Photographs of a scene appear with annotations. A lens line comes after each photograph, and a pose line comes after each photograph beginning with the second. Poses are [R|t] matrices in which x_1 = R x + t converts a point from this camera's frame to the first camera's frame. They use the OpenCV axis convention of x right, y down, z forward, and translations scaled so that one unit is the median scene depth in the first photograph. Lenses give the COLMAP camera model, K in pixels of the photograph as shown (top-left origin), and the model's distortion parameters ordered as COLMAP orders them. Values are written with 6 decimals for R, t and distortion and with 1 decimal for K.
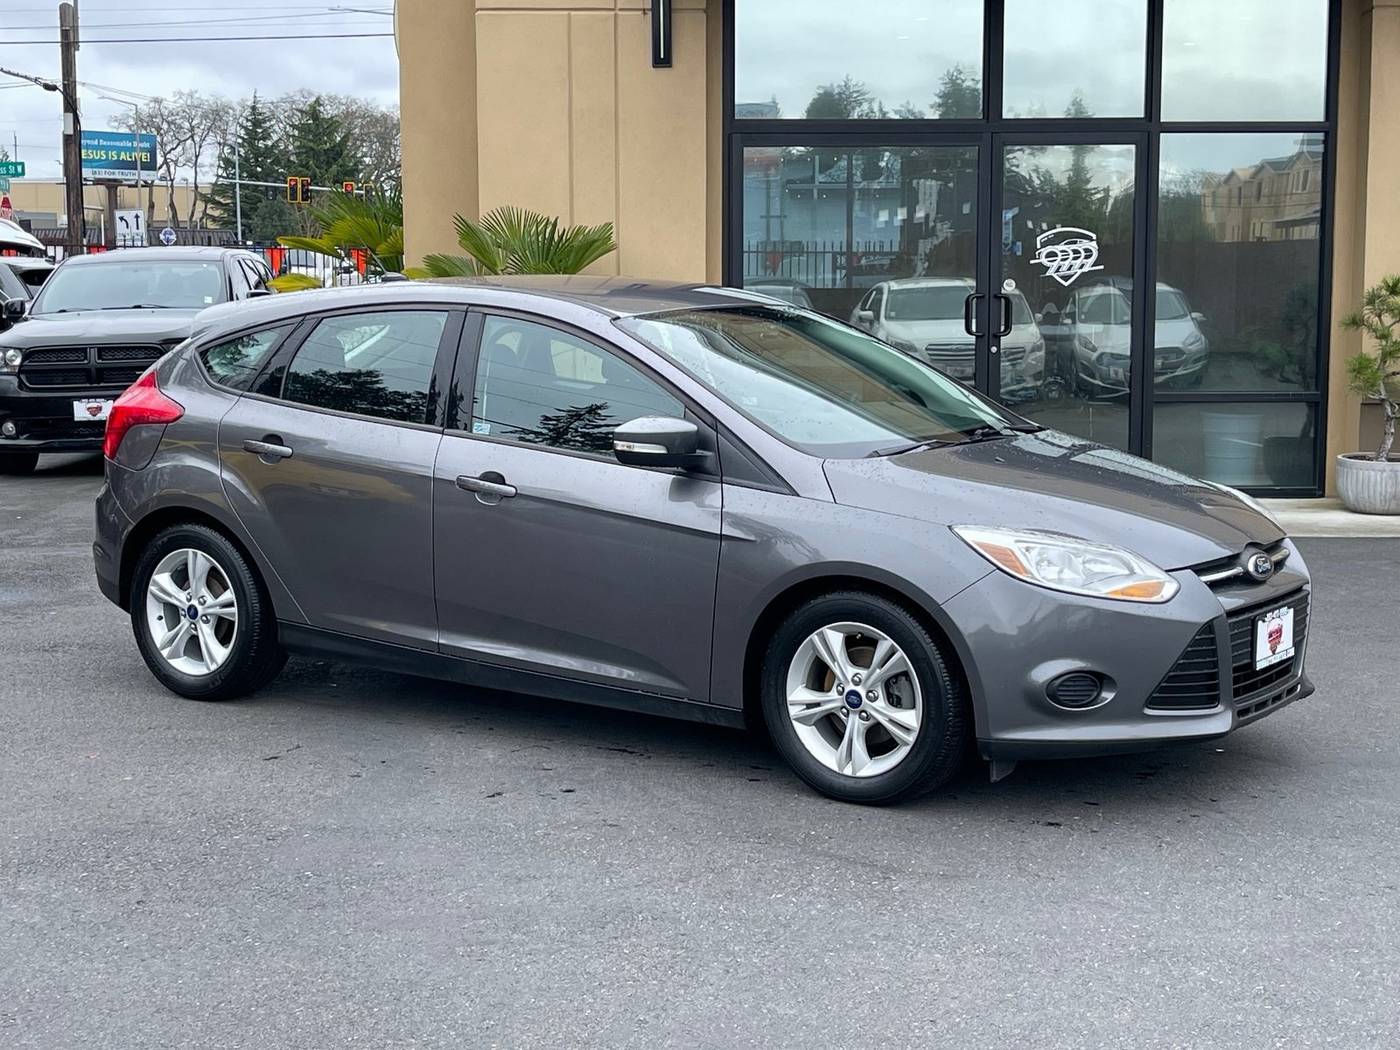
lens RADIAL K [[2910.2, 0, 700.0], [0, 2910.2, 604.3], [0, 0, 1]] dist [0.111218, -0.362415]
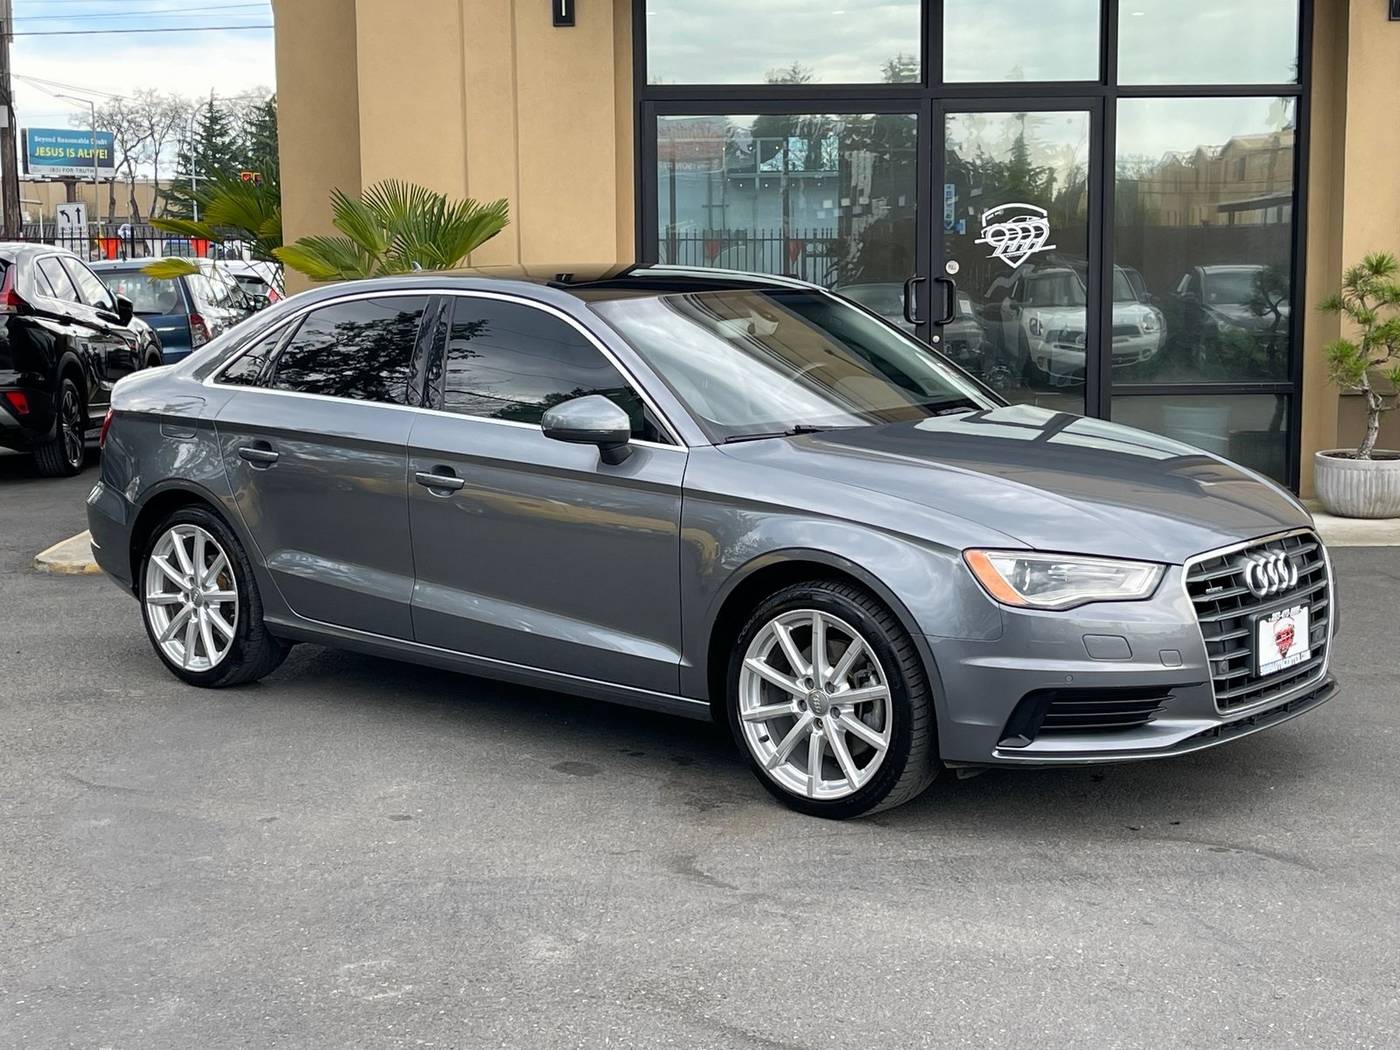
lens RADIAL K [[2678.8, 0, 744.8], [0, 2678.8, 618.8], [0, 0, 1]] dist [0.134490, -0.615527]
pose [[0.999545, -0.011325, 0.027958, 0.016767], [0.010848, 0.999794, 0.017151, -0.015107], [-0.028146, -0.016840, 0.999462, 0.163490]]
